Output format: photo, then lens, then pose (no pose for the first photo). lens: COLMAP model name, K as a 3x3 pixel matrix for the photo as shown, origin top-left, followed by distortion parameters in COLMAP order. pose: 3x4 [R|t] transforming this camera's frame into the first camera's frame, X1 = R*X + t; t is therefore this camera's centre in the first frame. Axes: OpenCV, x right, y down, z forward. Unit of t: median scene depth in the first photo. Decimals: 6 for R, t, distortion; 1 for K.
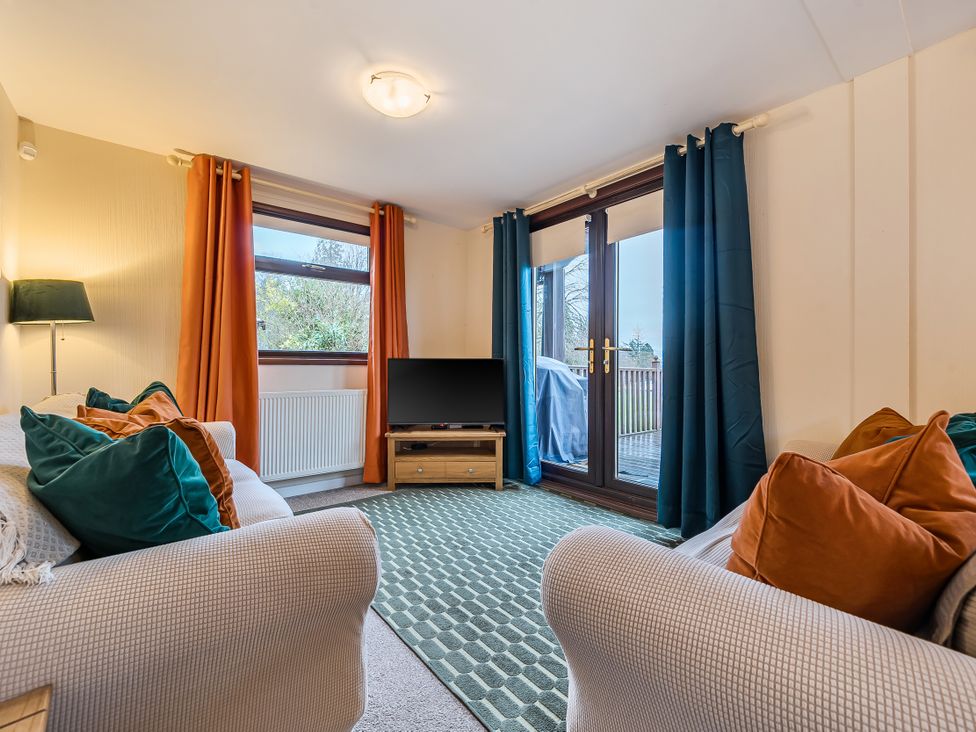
lens RADIAL K [[421.1, 0, 488.0], [0, 421.1, 366.0], [0, 0, 1]] dist [-0.012754, -0.000008]
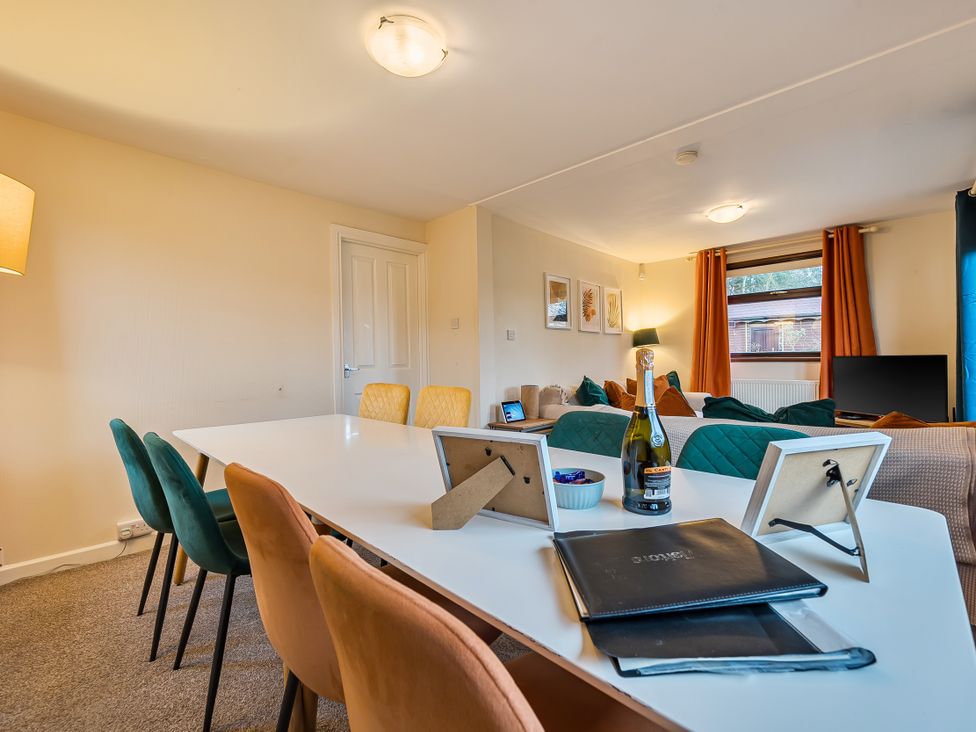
lens RADIAL K [[421.1, 0, 488.0], [0, 421.1, 366.0], [0, 0, 1]] dist [-0.012754, -0.000008]
pose [[0.111582, 0.003992, -0.993747, 1.015771], [0.013945, 0.999887, 0.005583, -0.009639], [0.993657, -0.014481, 0.111513, -0.160335]]
